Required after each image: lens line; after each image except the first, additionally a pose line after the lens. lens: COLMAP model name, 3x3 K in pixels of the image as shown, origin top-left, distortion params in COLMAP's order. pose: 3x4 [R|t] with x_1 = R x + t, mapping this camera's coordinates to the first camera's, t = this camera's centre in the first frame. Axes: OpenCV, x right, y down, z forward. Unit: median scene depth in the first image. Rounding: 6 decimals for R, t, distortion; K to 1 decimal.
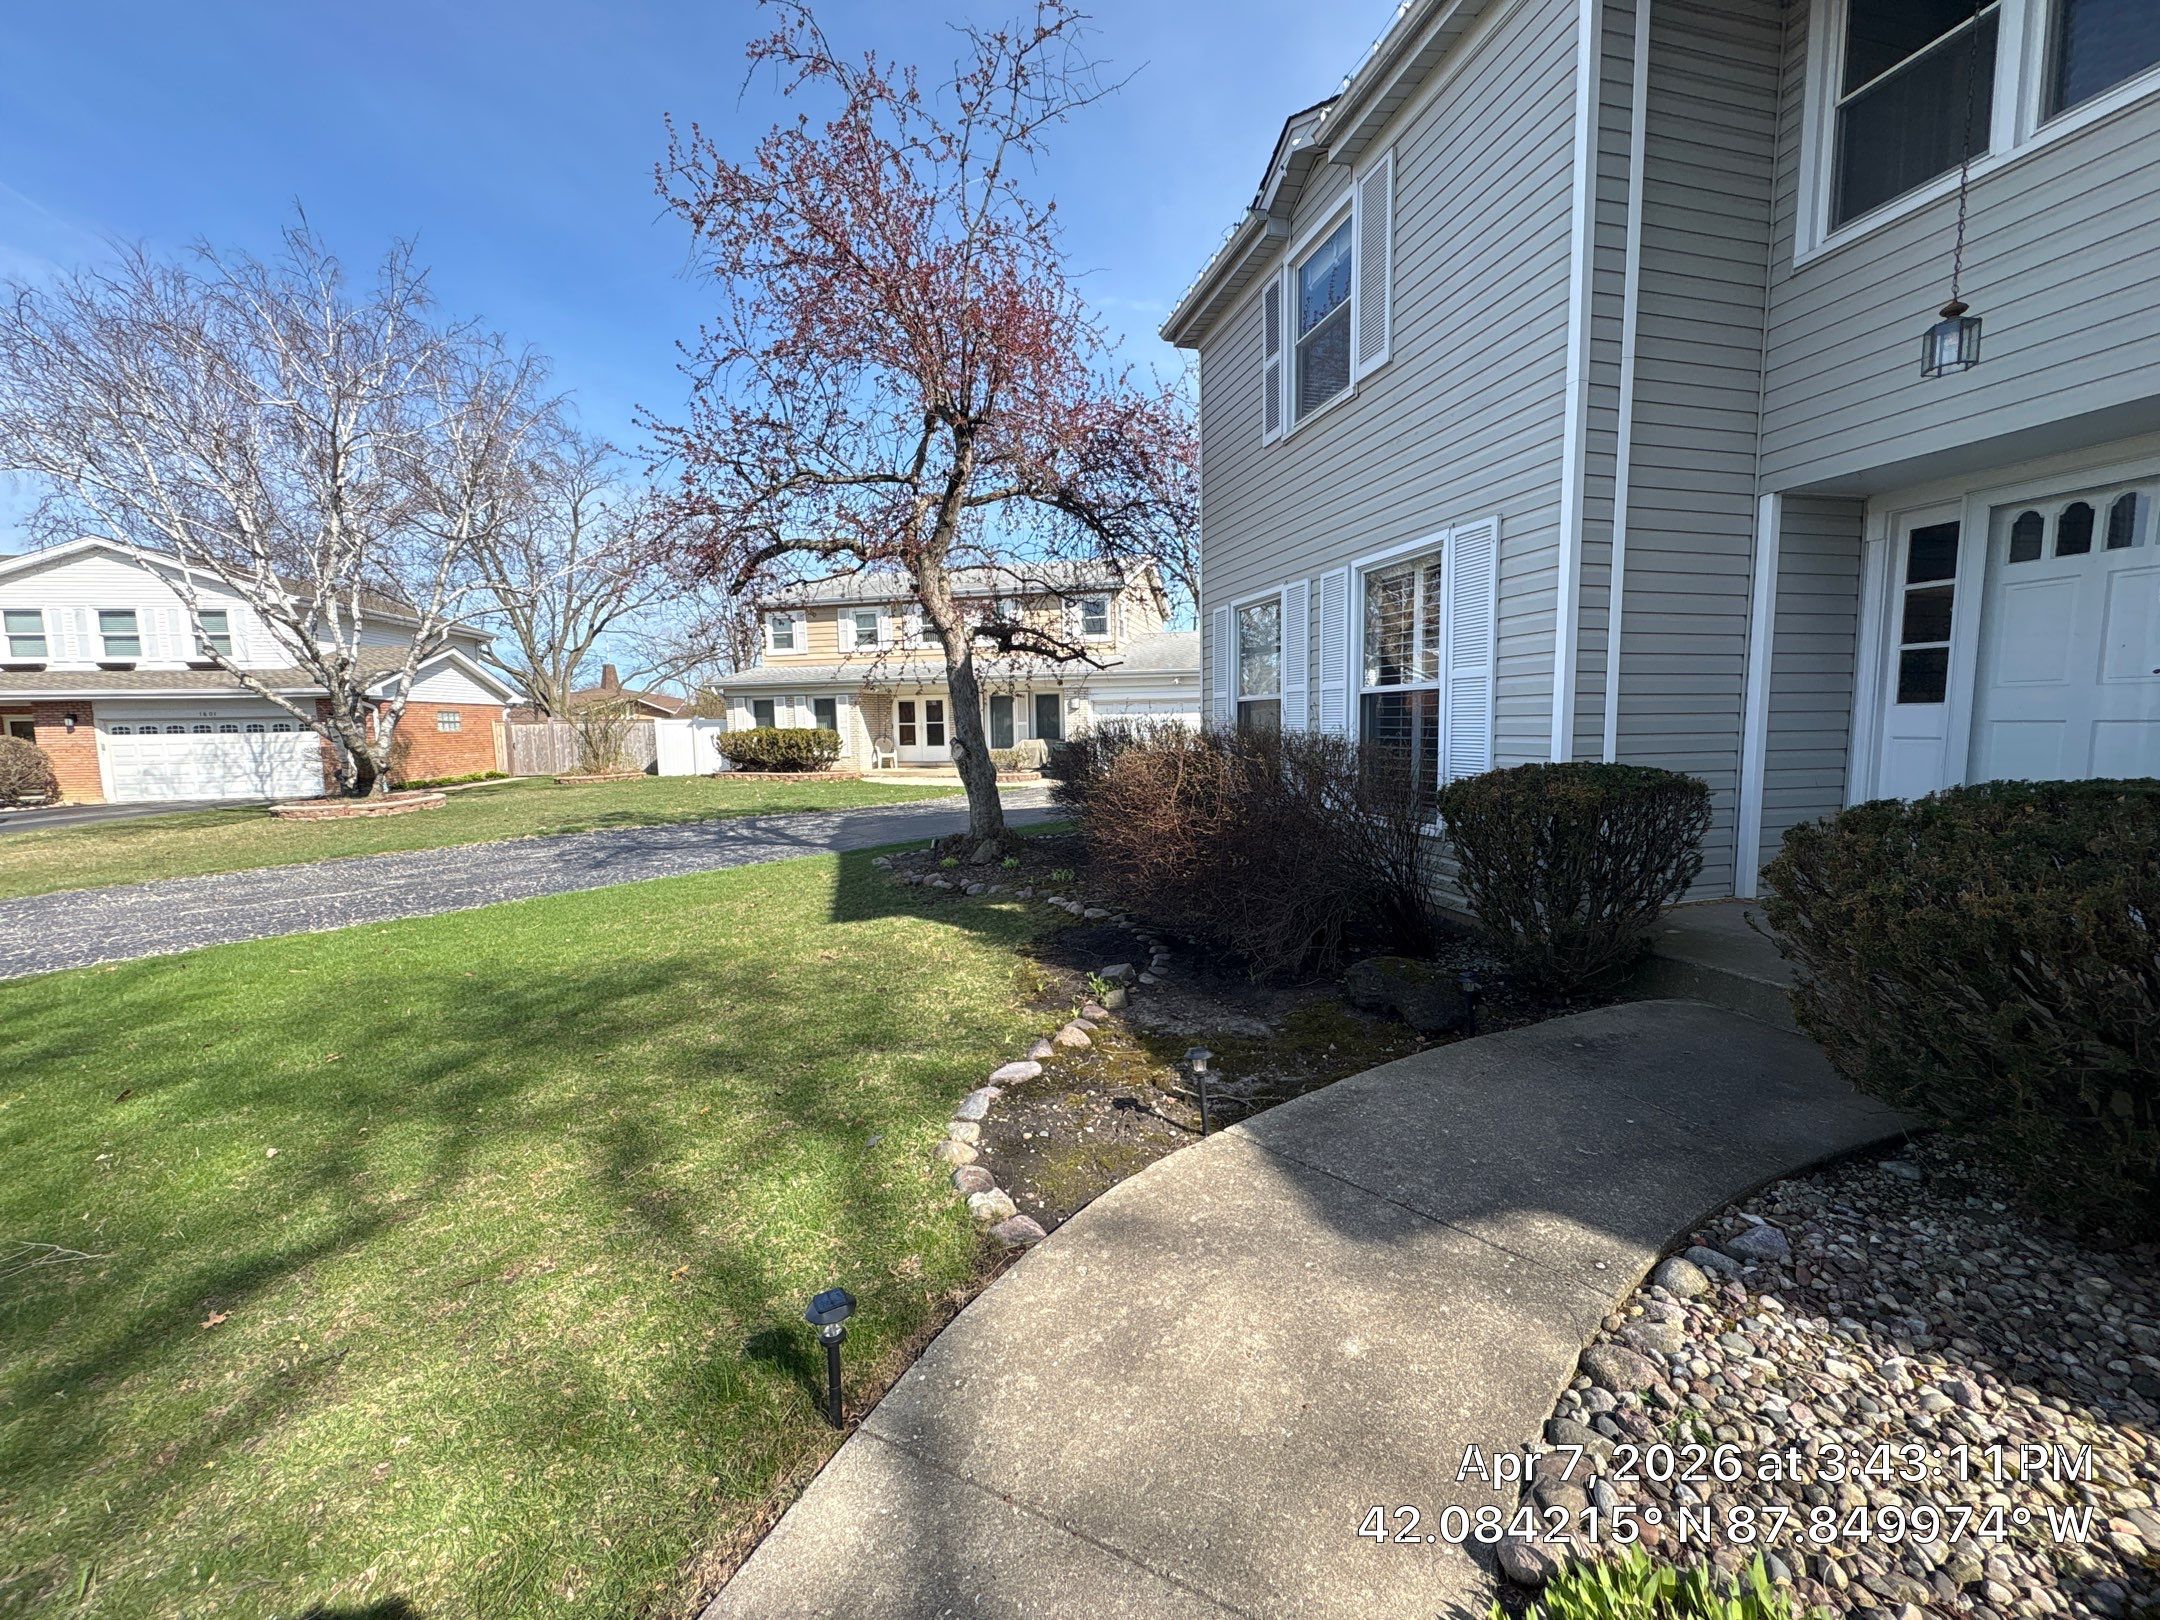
lens RADIAL K [[857.3, 0, 1082.7], [0, 857.3, 807.4], [0, 0, 1]] dist [-0.000048, 0.000086]
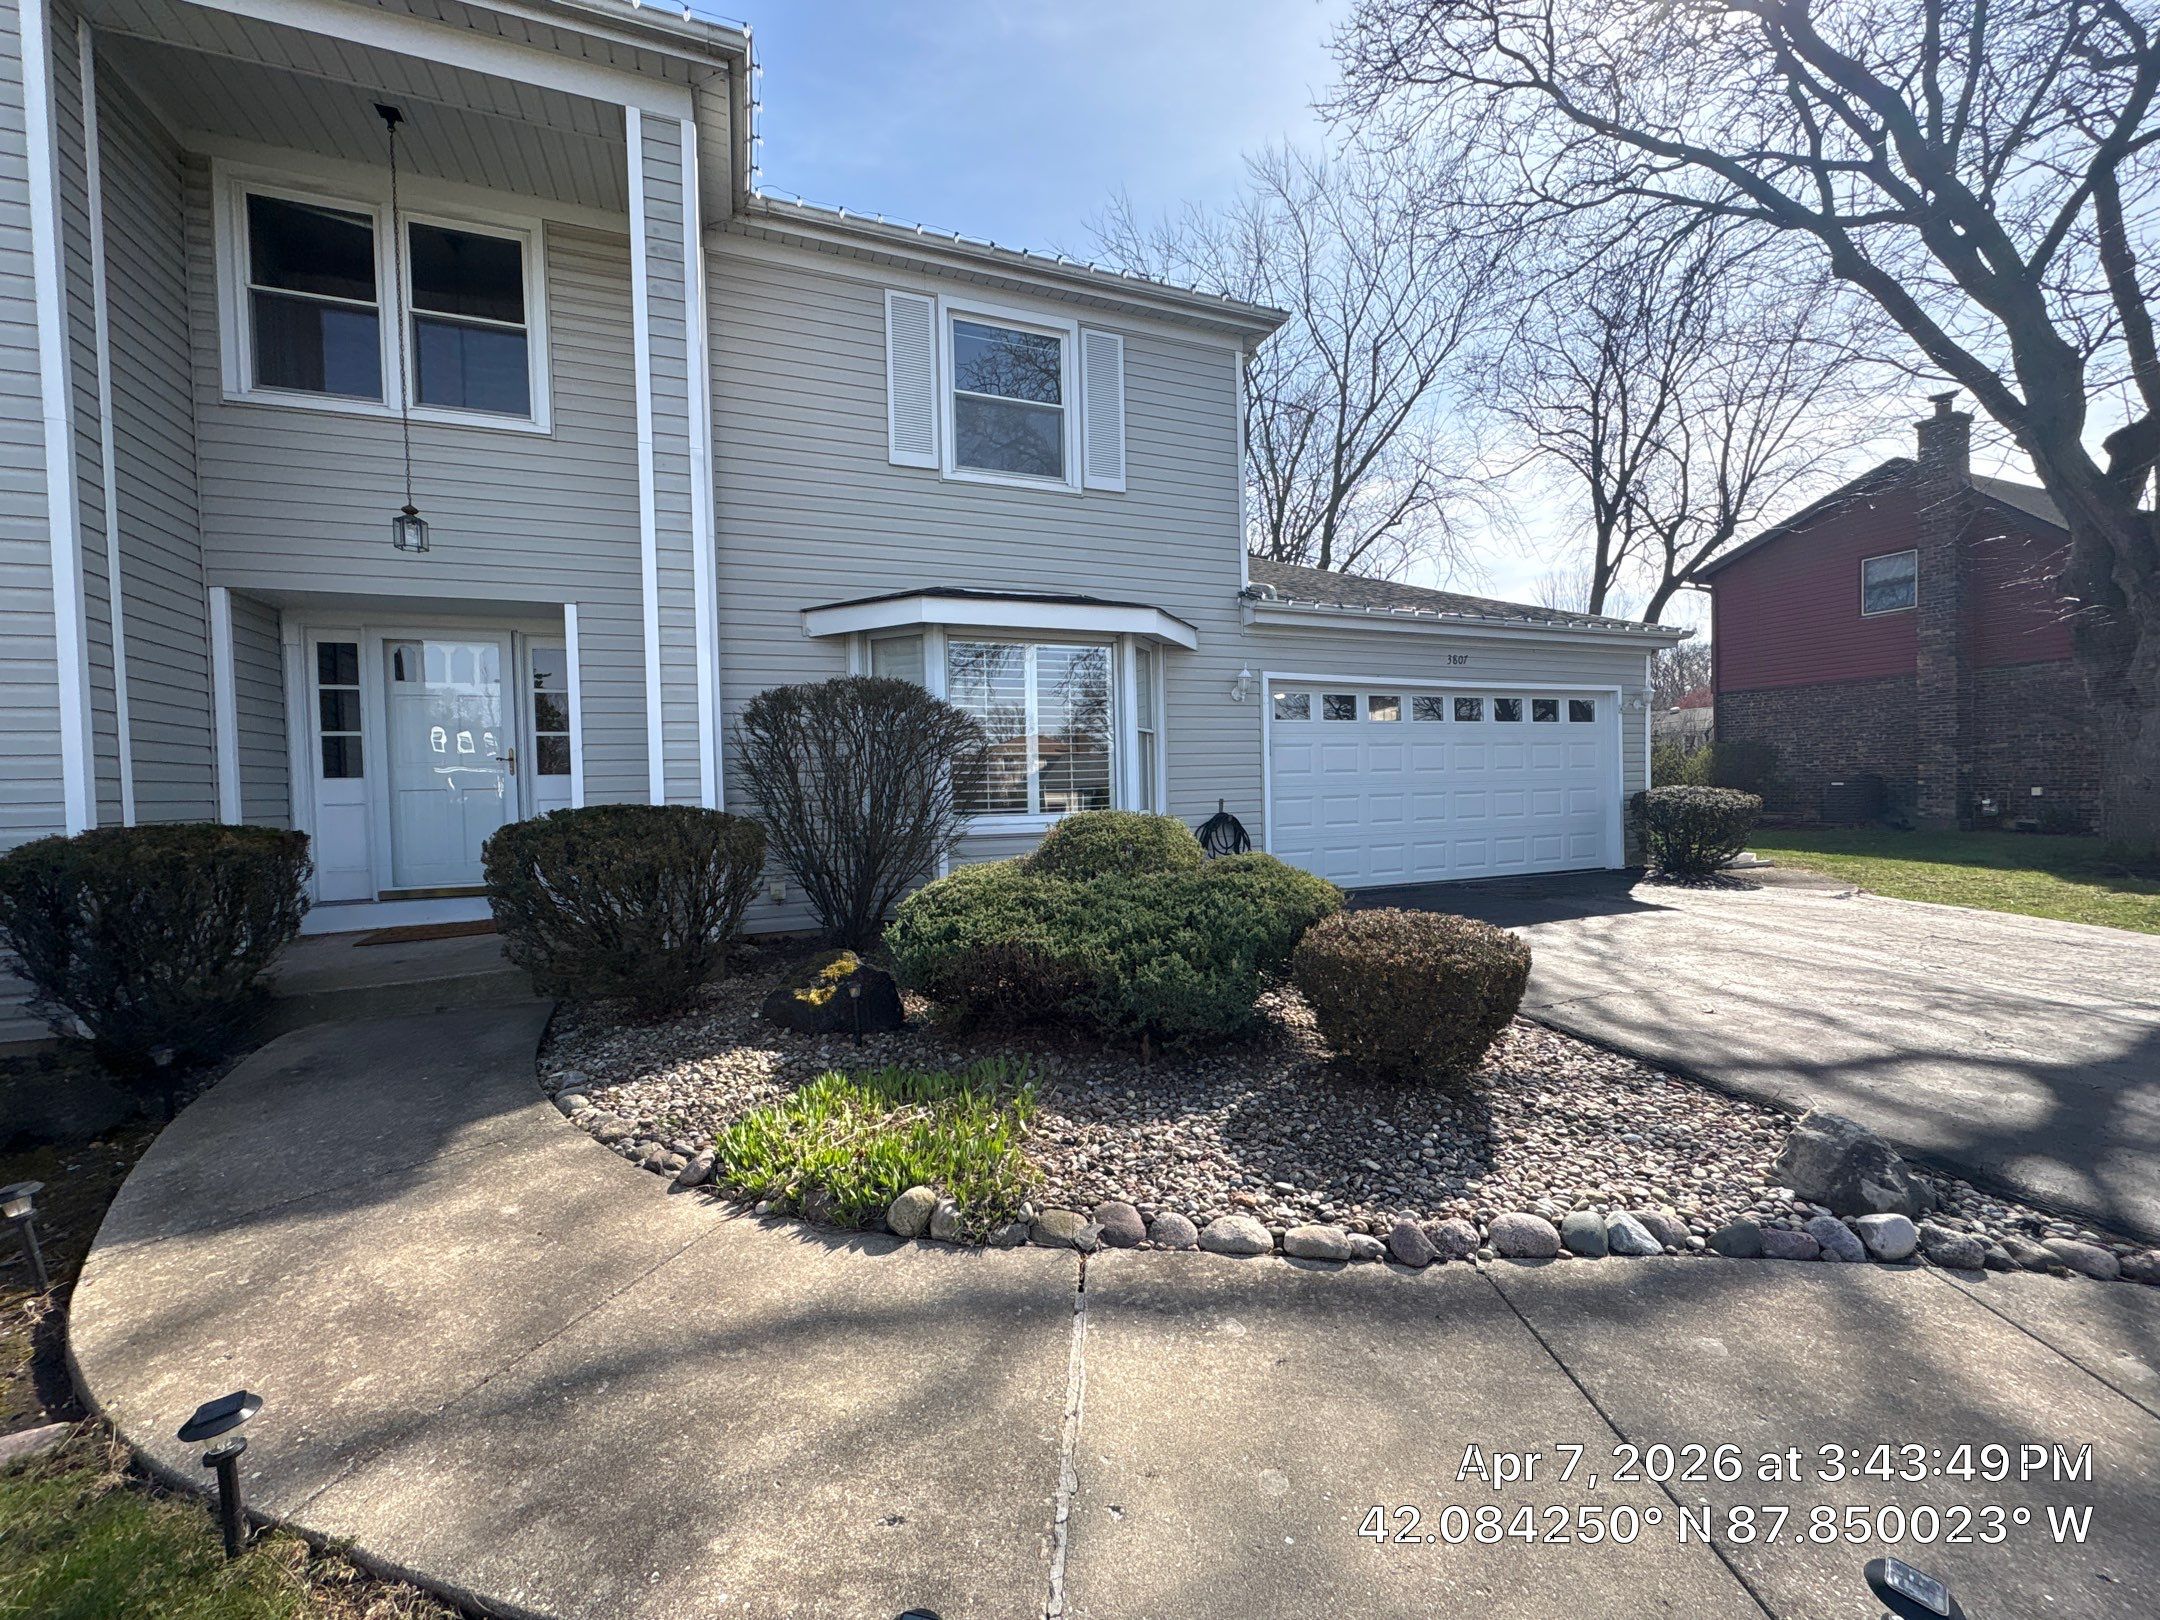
lens RADIAL K [[857.3, 0, 1082.7], [0, 857.3, 807.4], [0, 0, 1]] dist [-0.000048, 0.000086]
pose [[-0.129163, -0.007957, 0.991592, -0.294114], [0.126224, 0.991702, 0.024399, 0.020644], [-0.983557, 0.128315, -0.127086, 0.051679]]
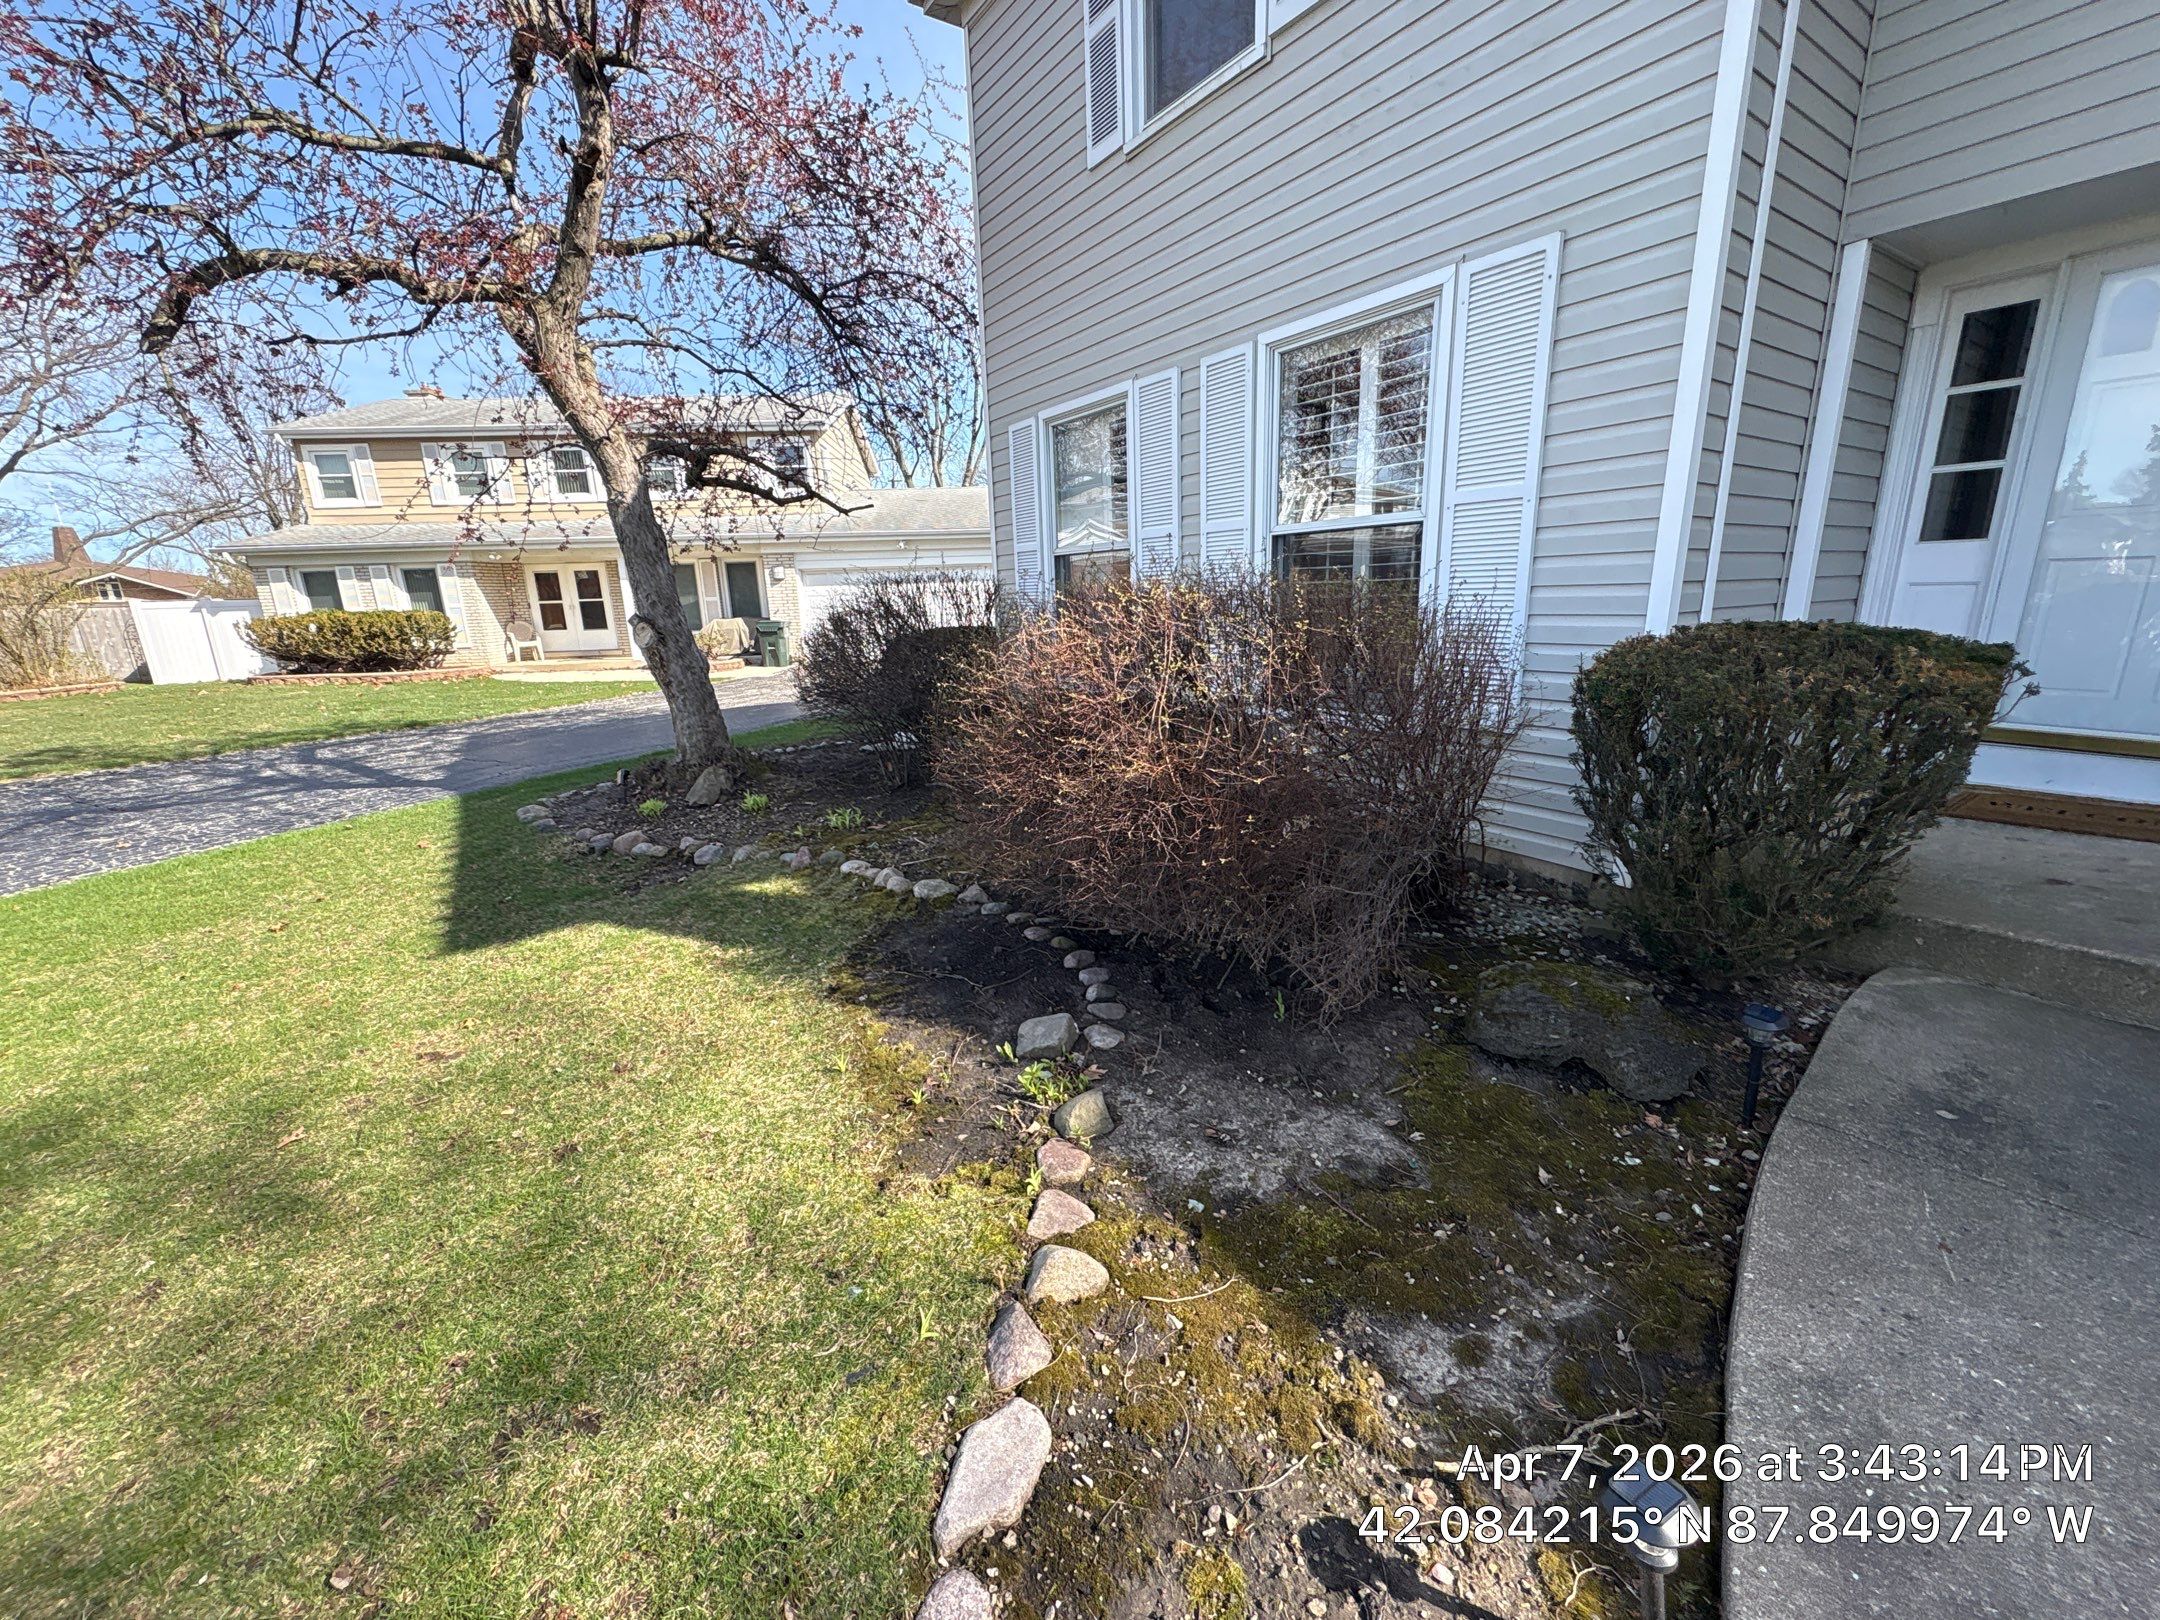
lens RADIAL K [[857.3, 0, 1082.7], [0, 857.3, 807.4], [0, 0, 1]] dist [-0.000048, 0.000086]
pose [[0.941902, -0.094100, 0.322437, -0.065375], [0.047923, 0.987783, 0.148282, -0.019741], [-0.332451, -0.124215, 0.934905, 0.316624]]
